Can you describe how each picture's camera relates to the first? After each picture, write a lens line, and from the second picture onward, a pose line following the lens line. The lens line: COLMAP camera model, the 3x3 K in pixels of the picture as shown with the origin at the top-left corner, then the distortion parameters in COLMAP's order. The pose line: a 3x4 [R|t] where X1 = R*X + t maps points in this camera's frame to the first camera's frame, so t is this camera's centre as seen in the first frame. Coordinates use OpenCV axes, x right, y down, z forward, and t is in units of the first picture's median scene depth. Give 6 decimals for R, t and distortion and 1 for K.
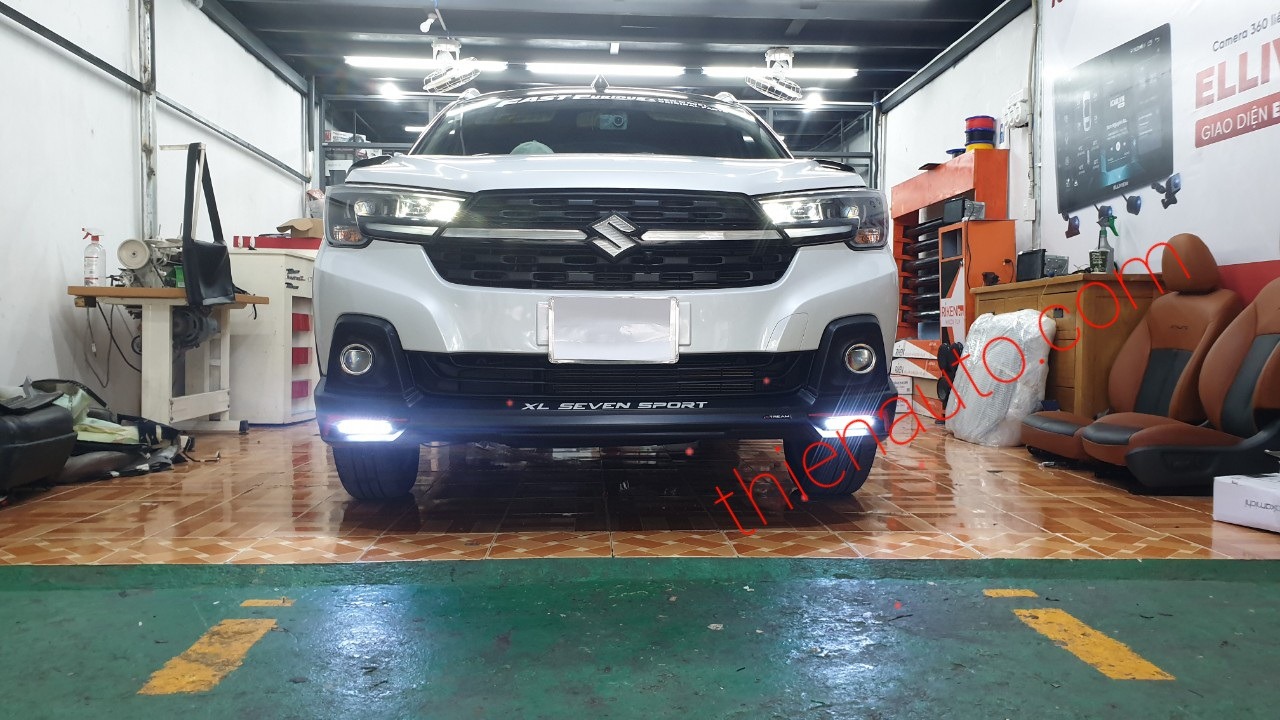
lens RADIAL K [[977.9, 0, 640.0], [0, 977.9, 360.0], [0, 0, 1]] dist [0.194479, -0.207213]
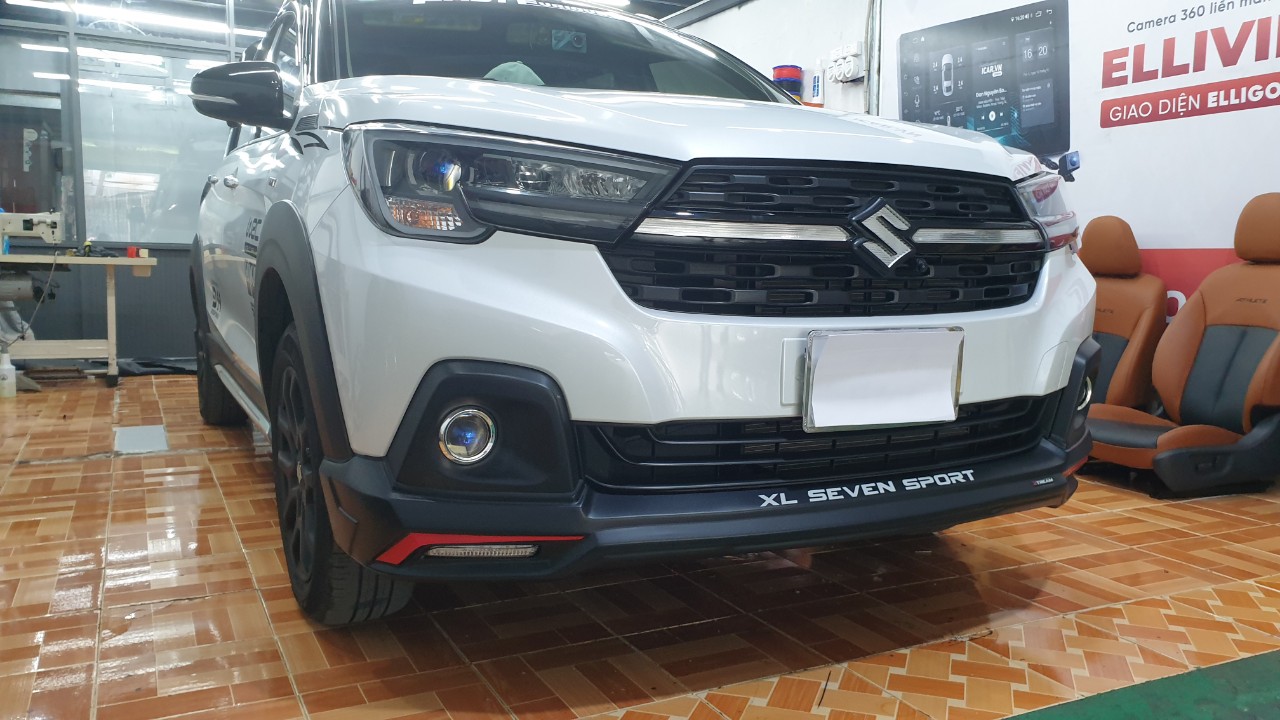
lens RADIAL K [[1015.9, 0, 640.0], [0, 1015.9, 360.0], [0, 0, 1]] dist [-0.001587, -0.000738]
pose [[0.917841, -0.030620, 0.395766, -0.287360], [0.001739, 0.997321, 0.073130, -0.059294], [-0.396945, -0.066434, 0.915435, 0.274564]]
